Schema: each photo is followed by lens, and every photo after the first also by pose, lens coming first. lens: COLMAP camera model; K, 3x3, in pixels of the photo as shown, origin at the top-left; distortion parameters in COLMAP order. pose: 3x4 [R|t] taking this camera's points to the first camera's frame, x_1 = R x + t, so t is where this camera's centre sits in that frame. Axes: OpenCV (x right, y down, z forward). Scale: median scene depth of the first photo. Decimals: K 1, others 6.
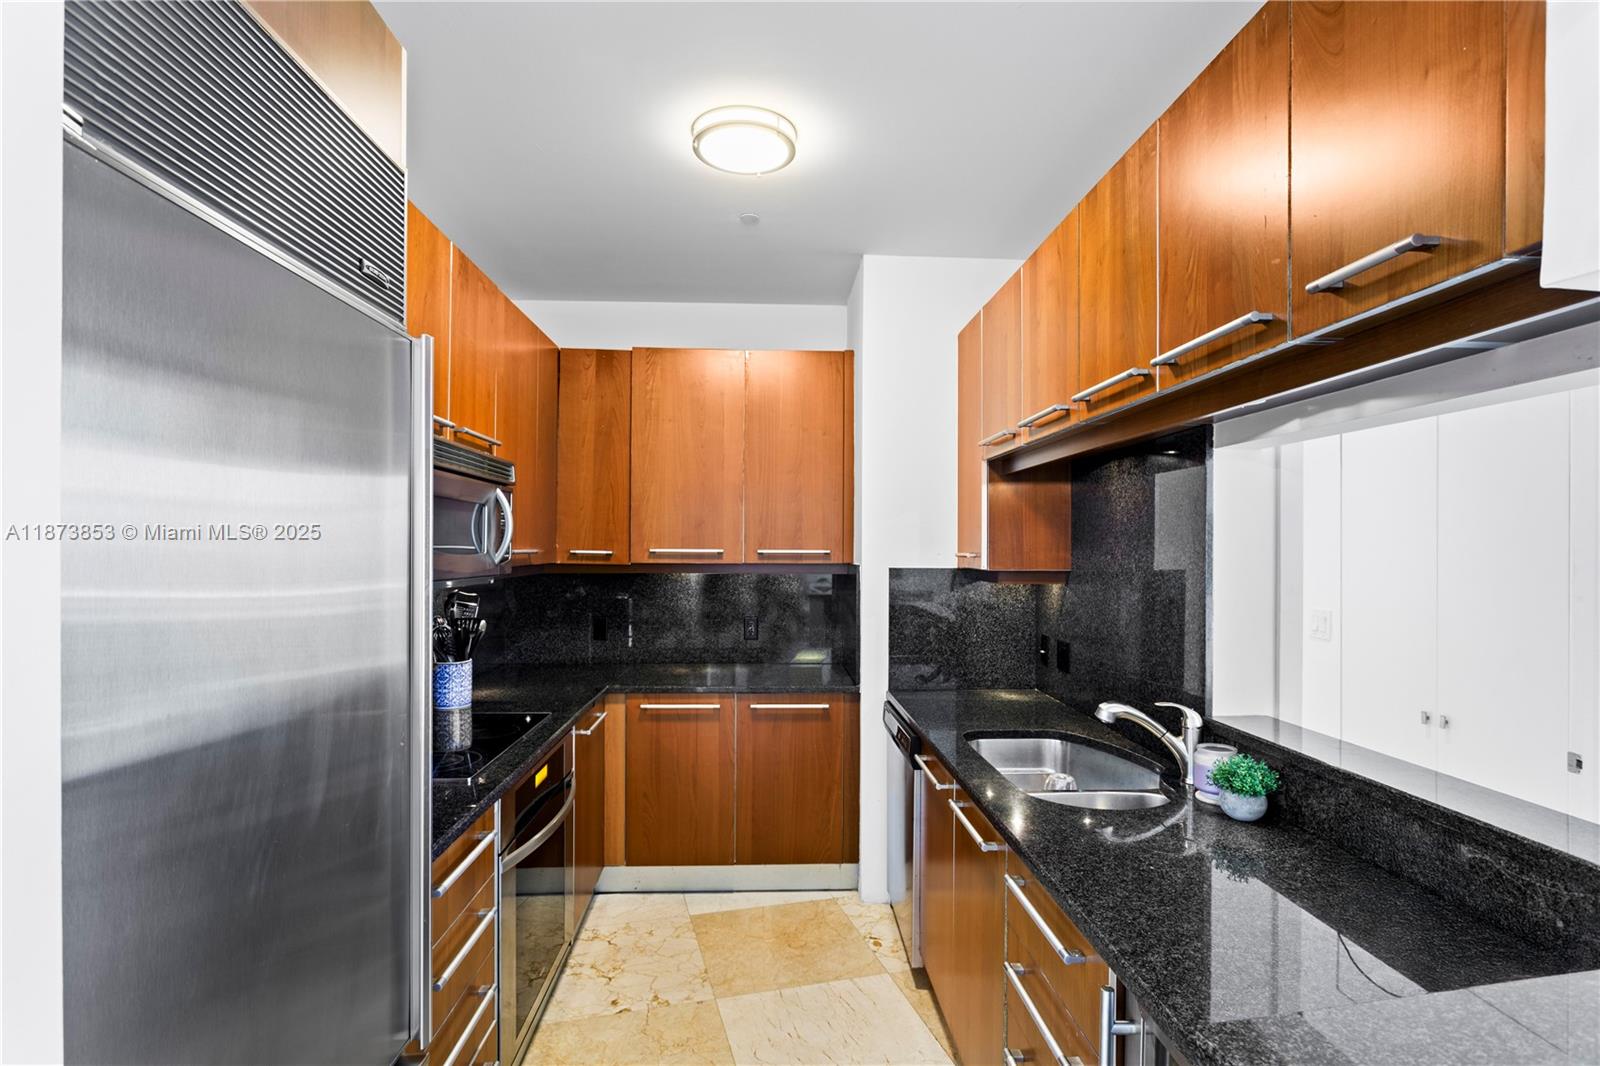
lens RADIAL K [[790.4, 0, 799.4], [0, 790.4, 540.7], [0, 0, 1]] dist [-0.024689, 0.013955]
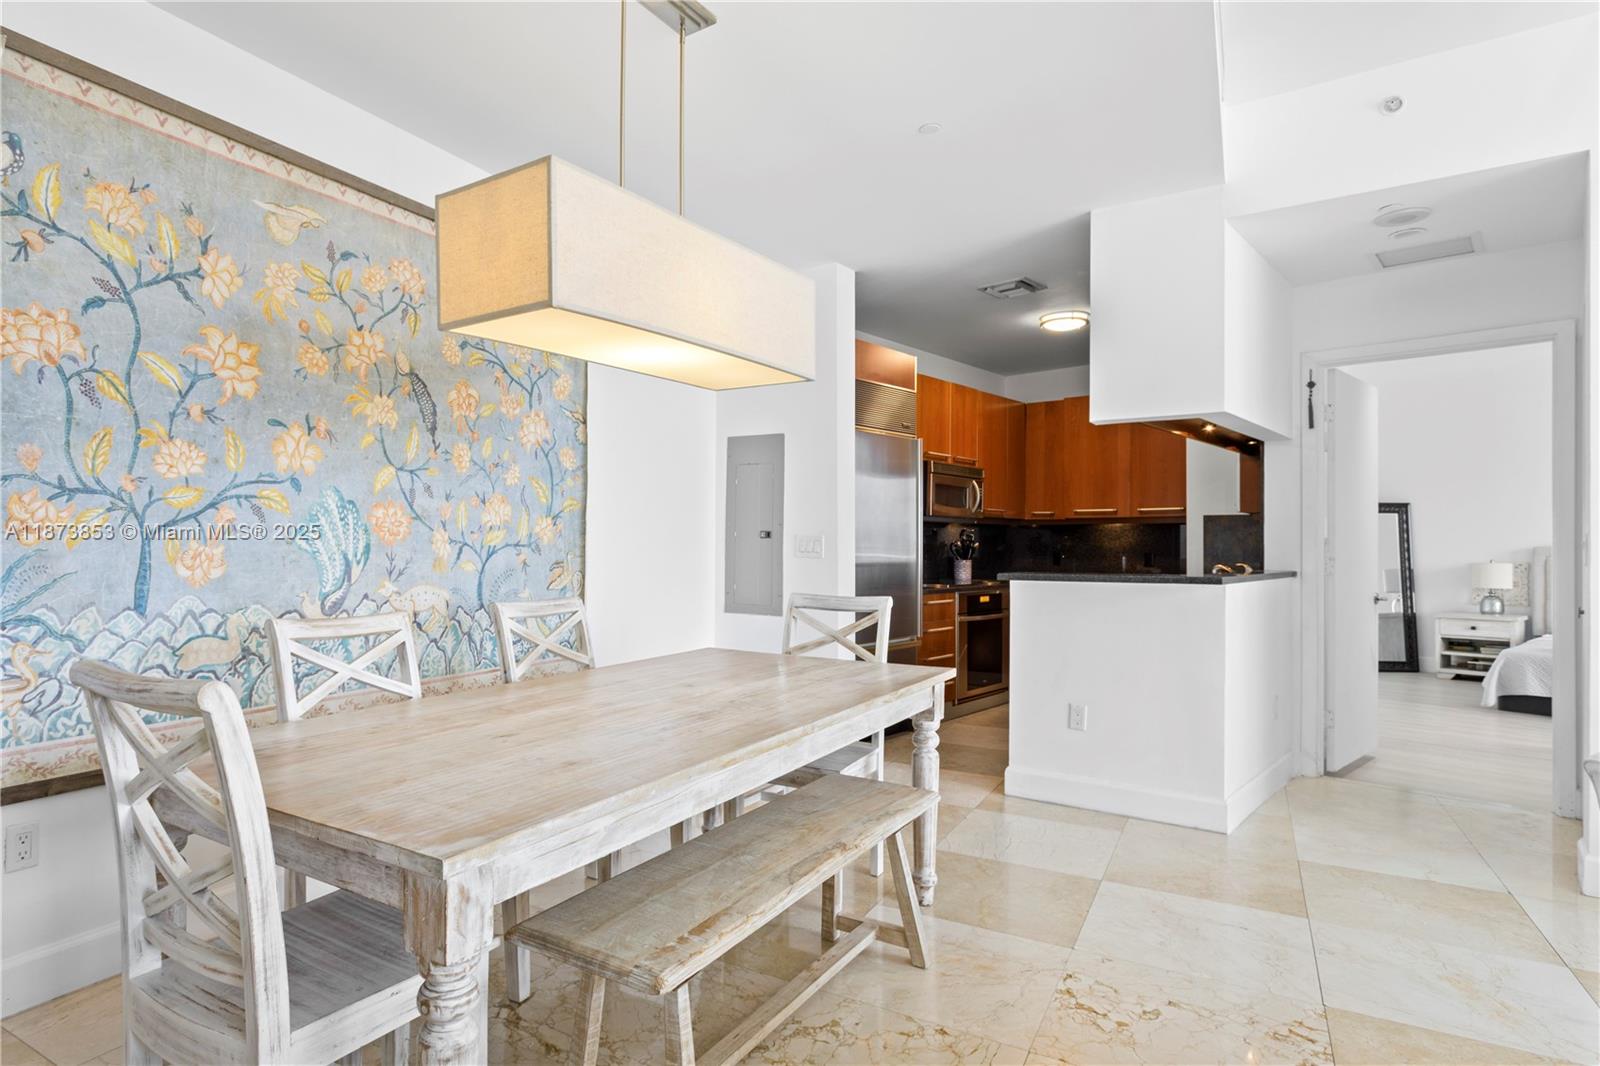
lens RADIAL K [[790.4, 0, 799.4], [0, 790.4, 540.7], [0, 0, 1]] dist [-0.024689, 0.013955]
pose [[0.729350, -0.006175, -0.684113, 0.579787], [0.013462, 0.999895, 0.005326, 0.062405], [0.684008, -0.013094, 0.729357, -0.732666]]
